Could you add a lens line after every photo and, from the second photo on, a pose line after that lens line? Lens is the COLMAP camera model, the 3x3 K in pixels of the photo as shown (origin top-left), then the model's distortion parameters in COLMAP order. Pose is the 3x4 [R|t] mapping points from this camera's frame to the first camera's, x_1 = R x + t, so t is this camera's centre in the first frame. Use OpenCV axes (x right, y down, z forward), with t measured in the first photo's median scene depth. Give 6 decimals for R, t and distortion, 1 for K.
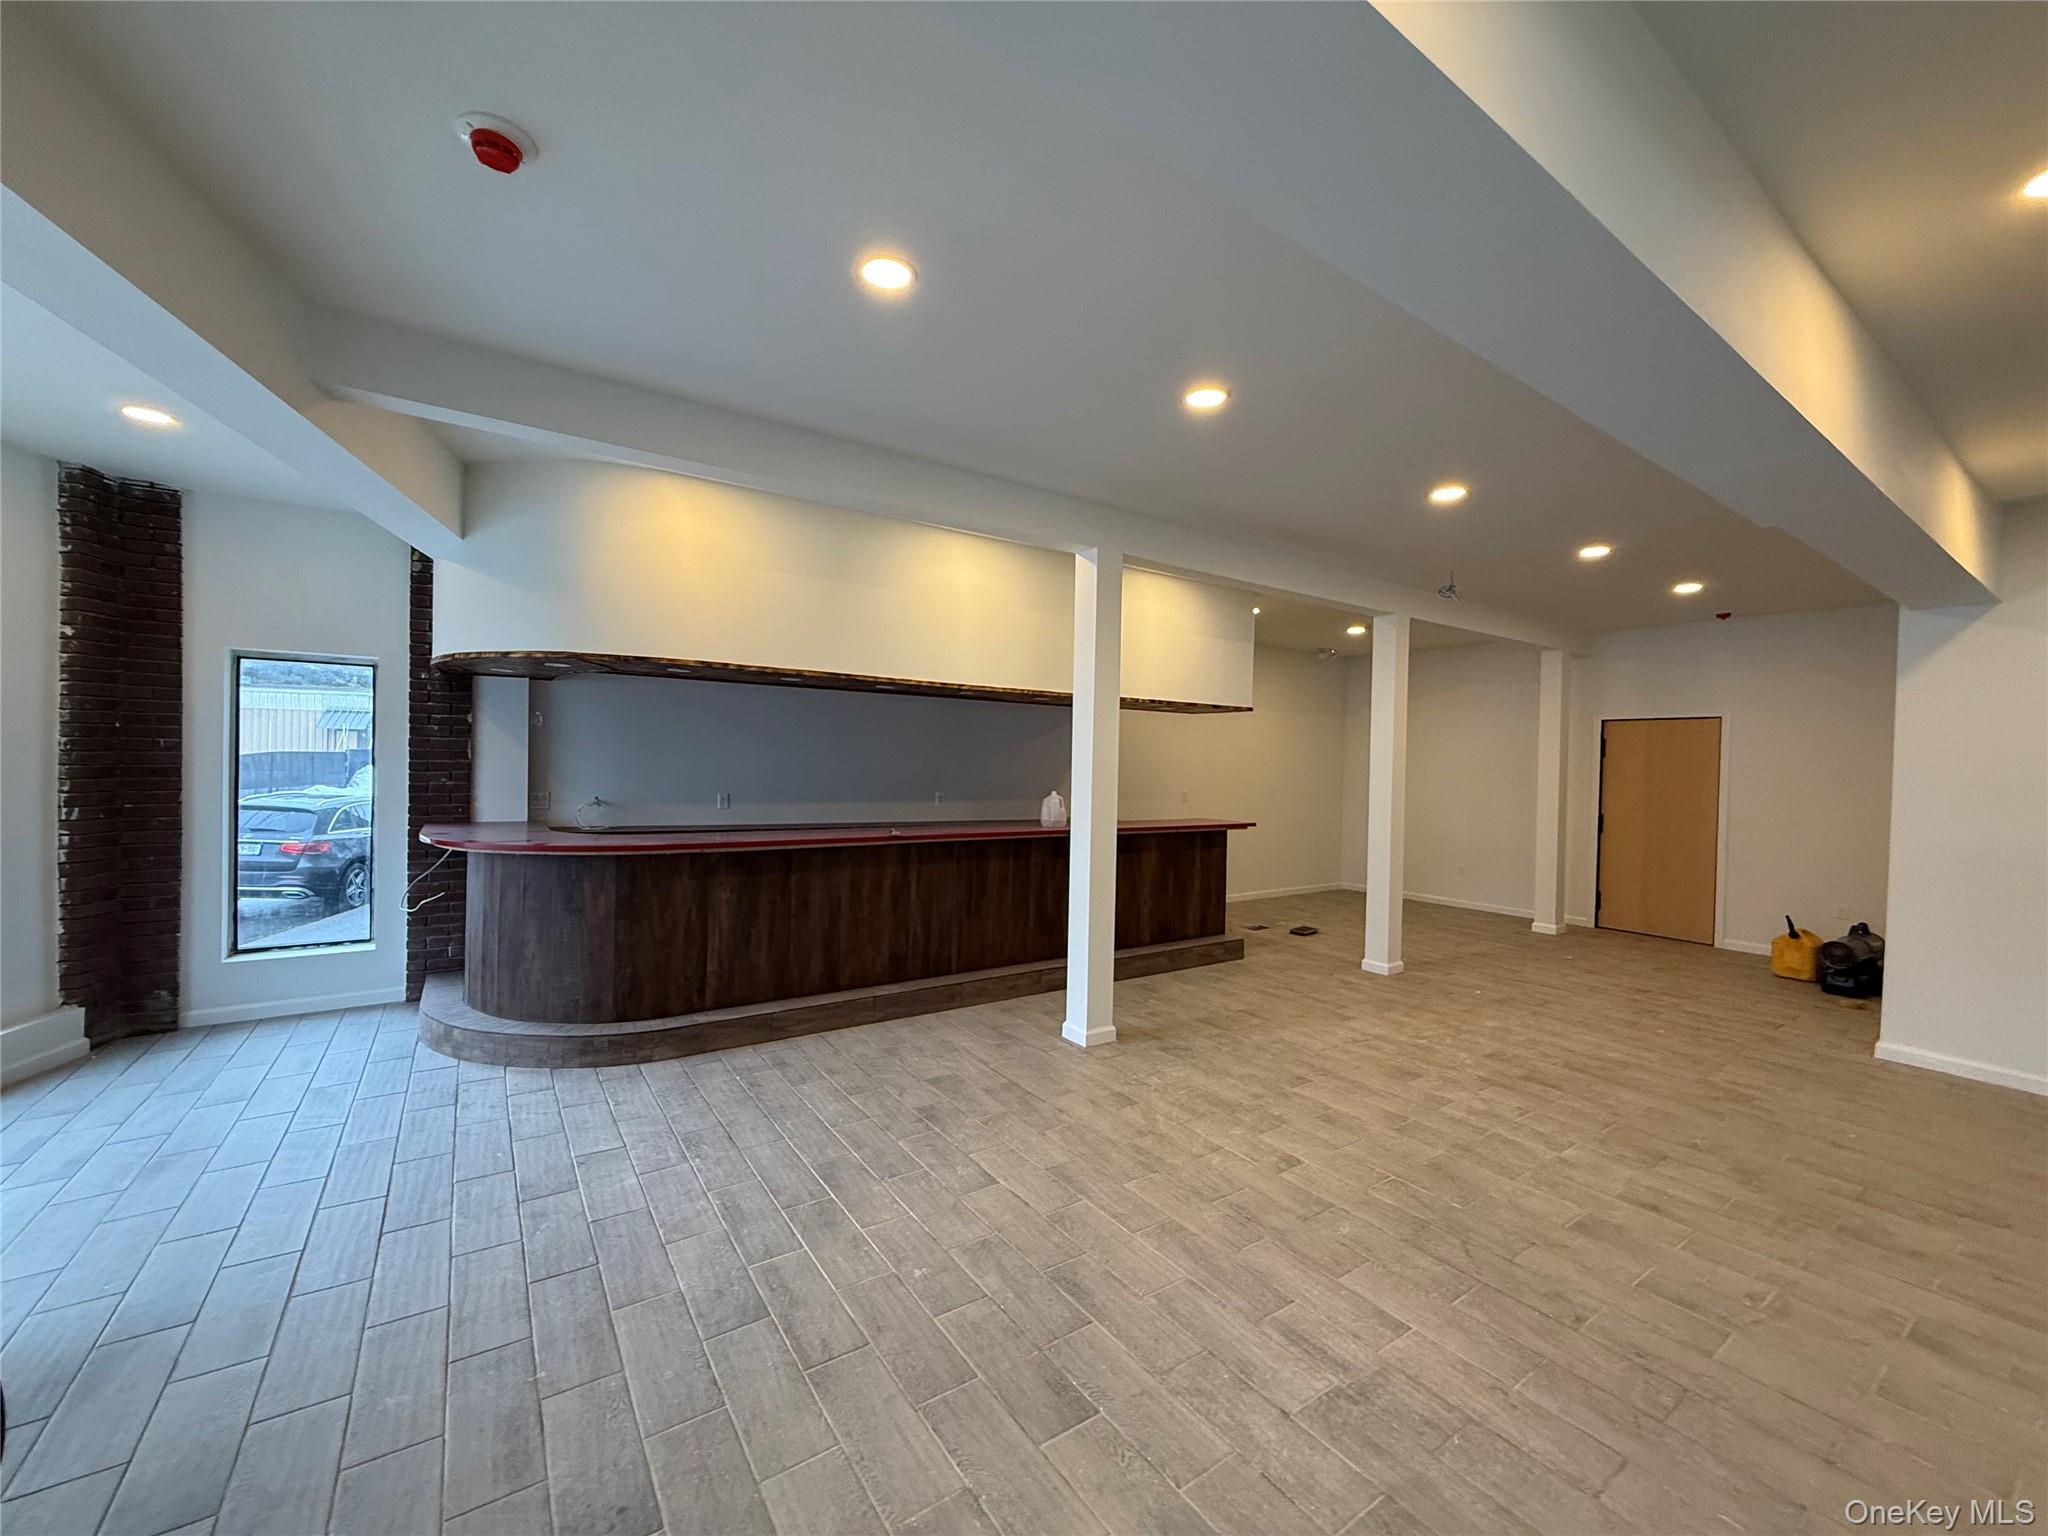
lens RADIAL K [[815.1, 0, 1019.4], [0, 815.1, 768.1], [0, 0, 1]] dist [0.002285, -0.000801]
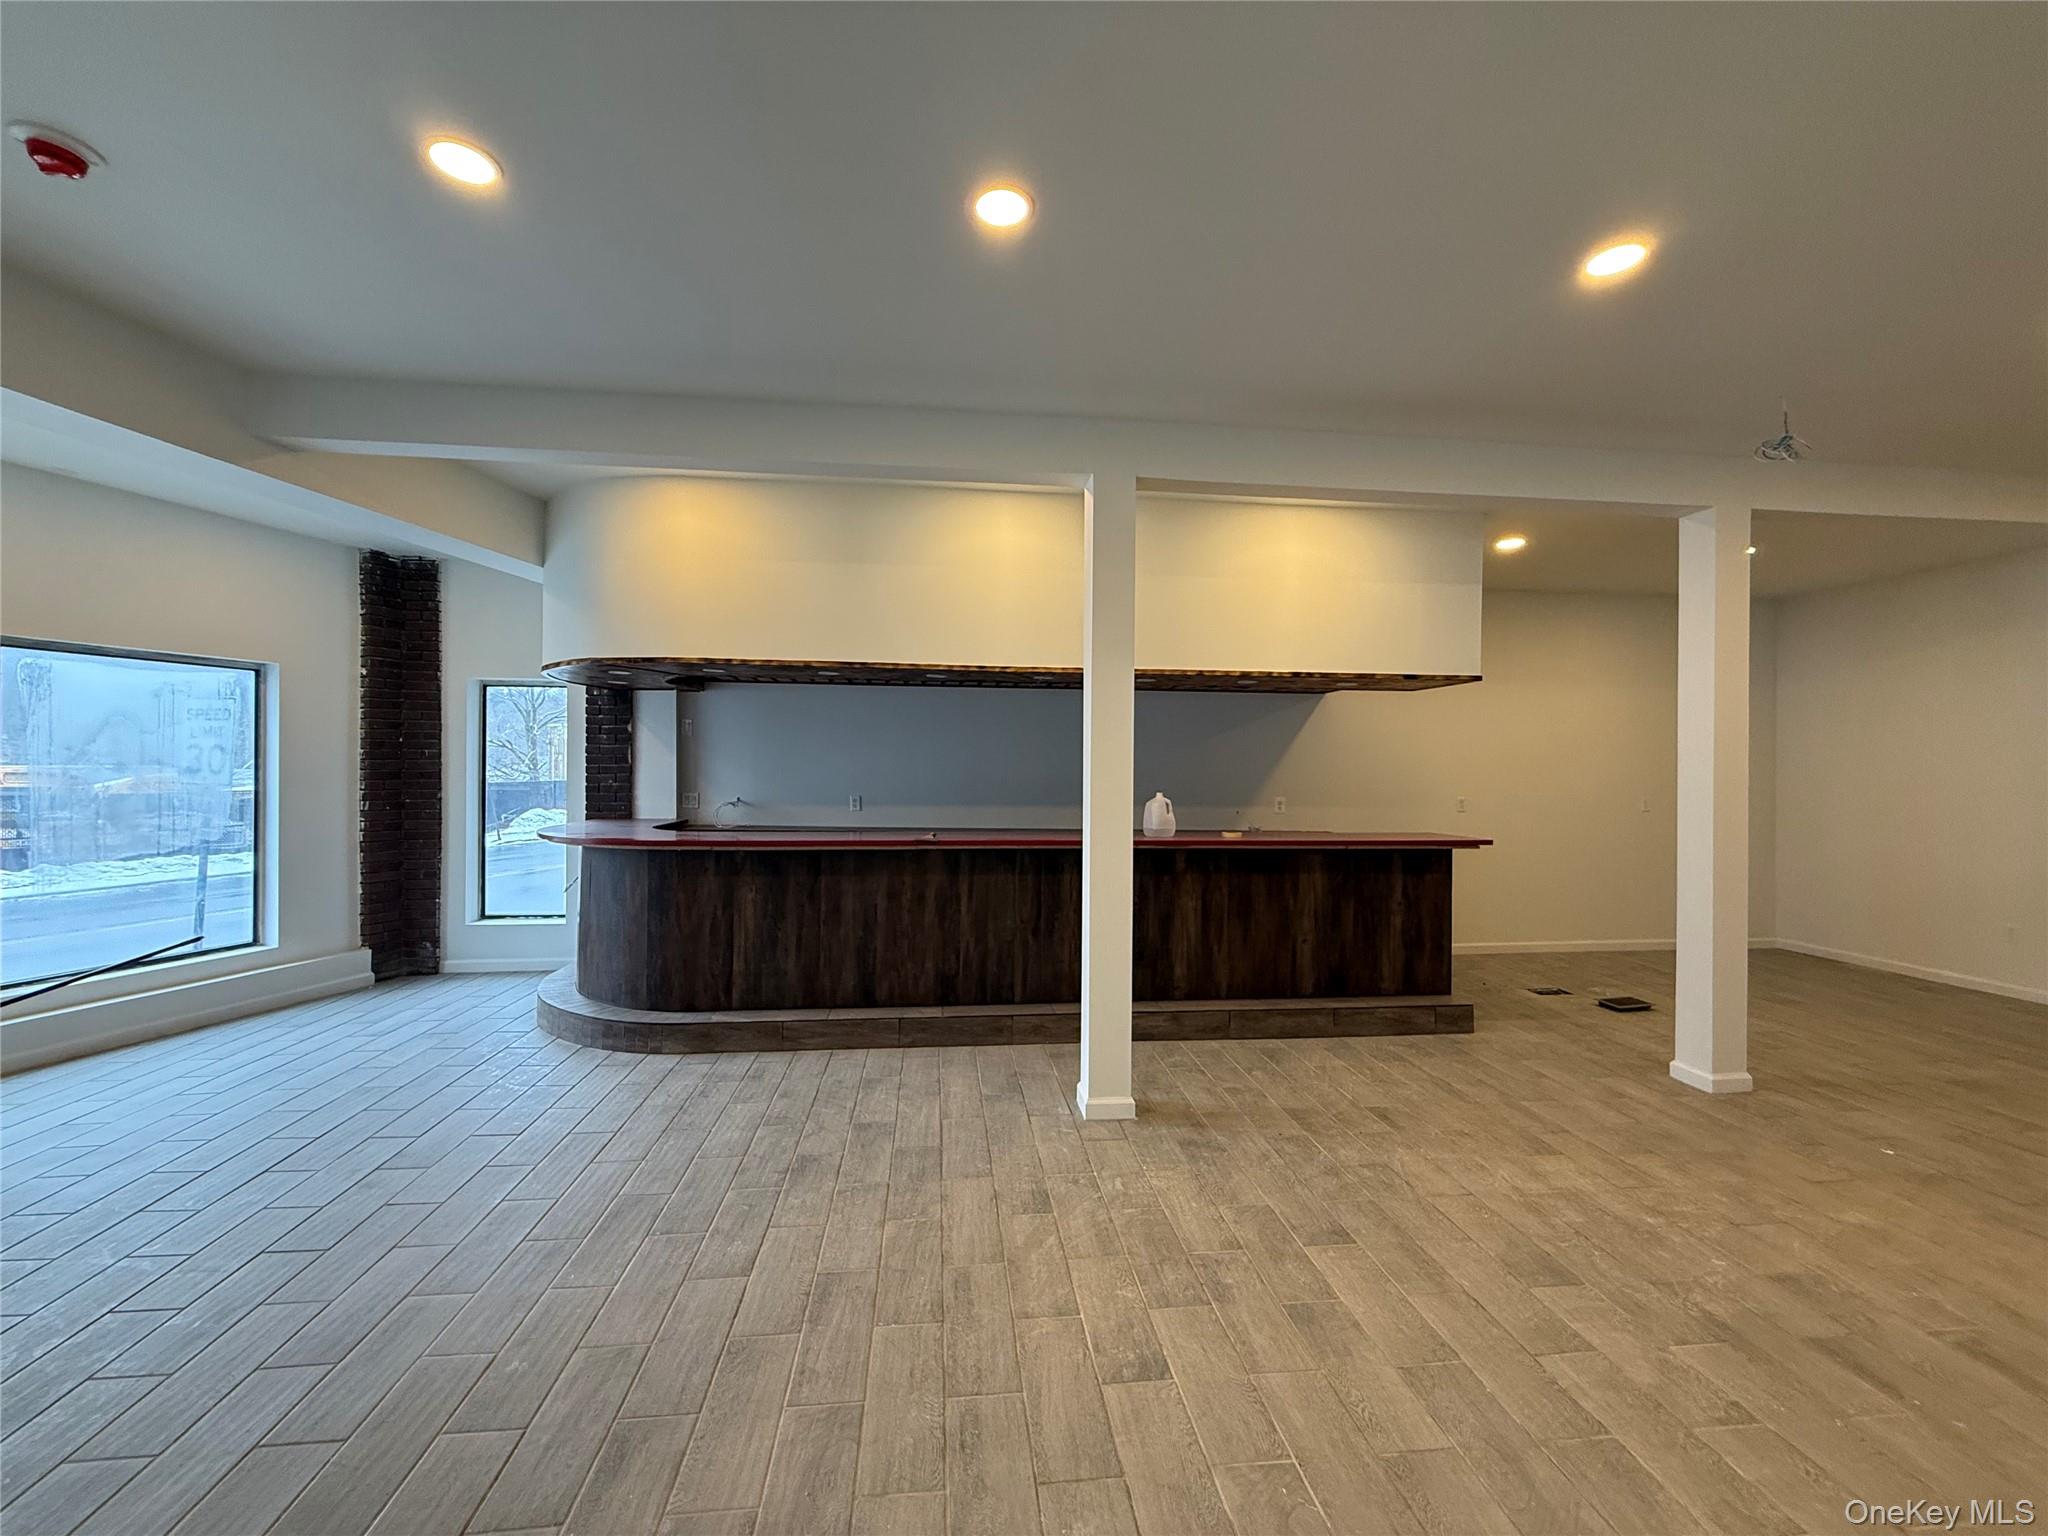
lens RADIAL K [[815.1, 0, 1014.4], [0, 815.1, 770.1], [0, 0, 1]] dist [0.002285, -0.000801]
pose [[0.880008, -0.013454, -0.474769, 0.386993], [0.007073, 0.999859, -0.015224, 0.022207], [0.474907, 0.010039, 0.879979, 0.280947]]
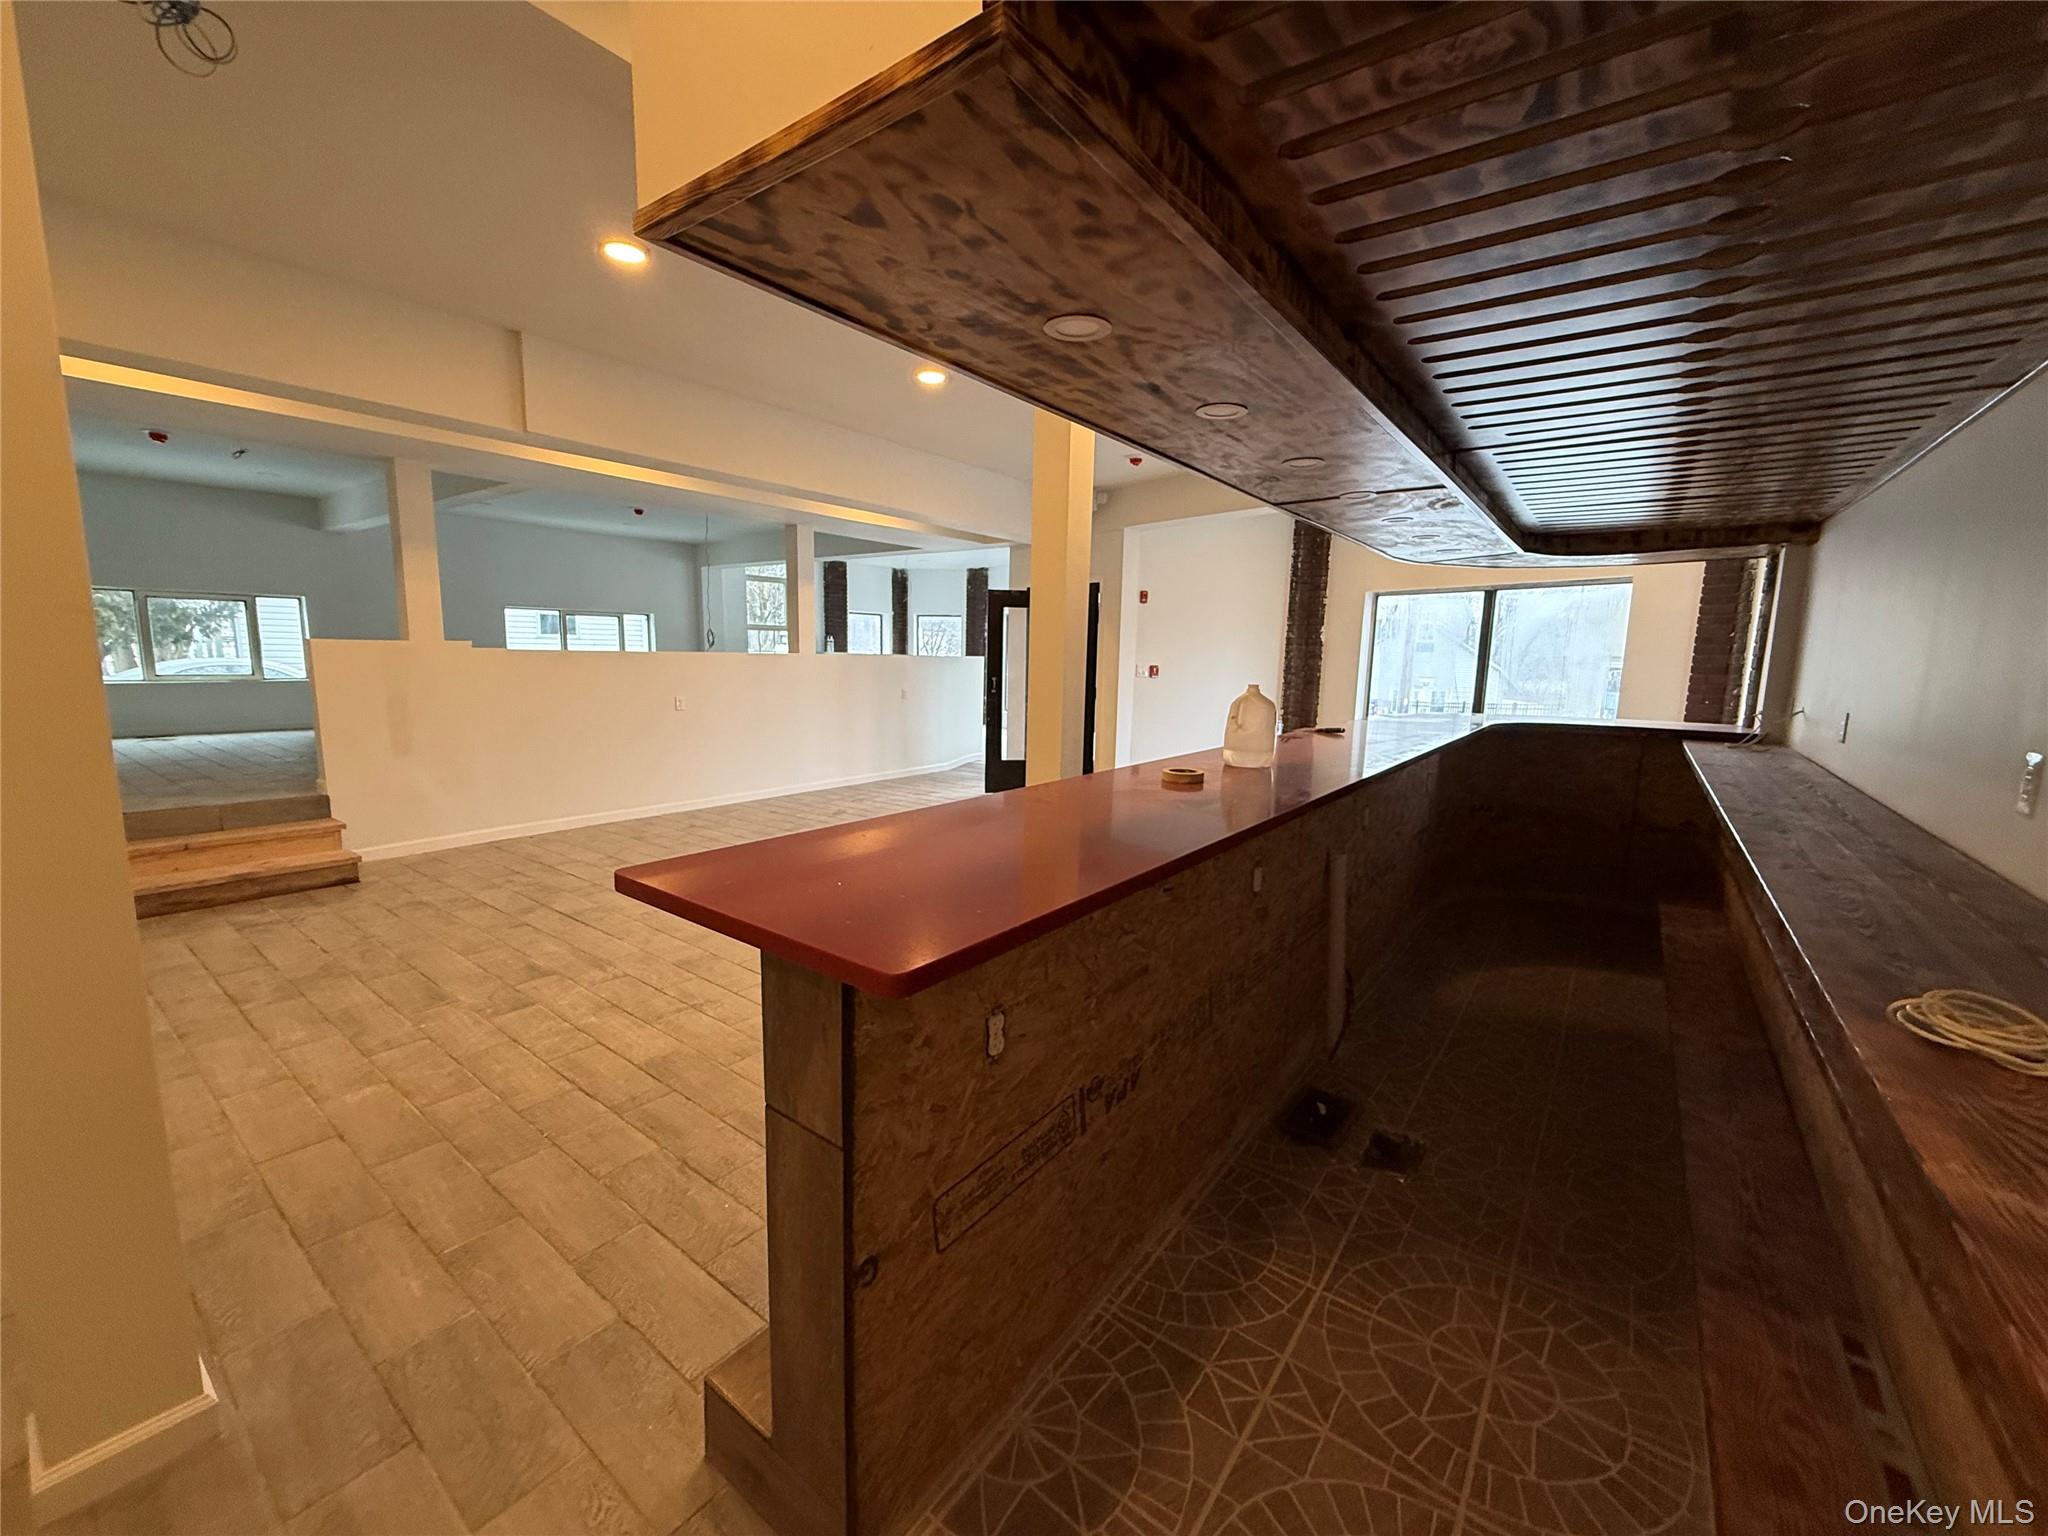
lens RADIAL K [[815.1, 0, 1017.7], [0, 815.1, 768.6], [0, 0, 1]] dist [0.002285, -0.000801]
pose [[-0.946280, 0.005561, -0.323301, 0.389844], [-0.043322, 0.988657, 0.143806, 0.020201], [0.320433, 0.150087, -0.935306, 1.765107]]
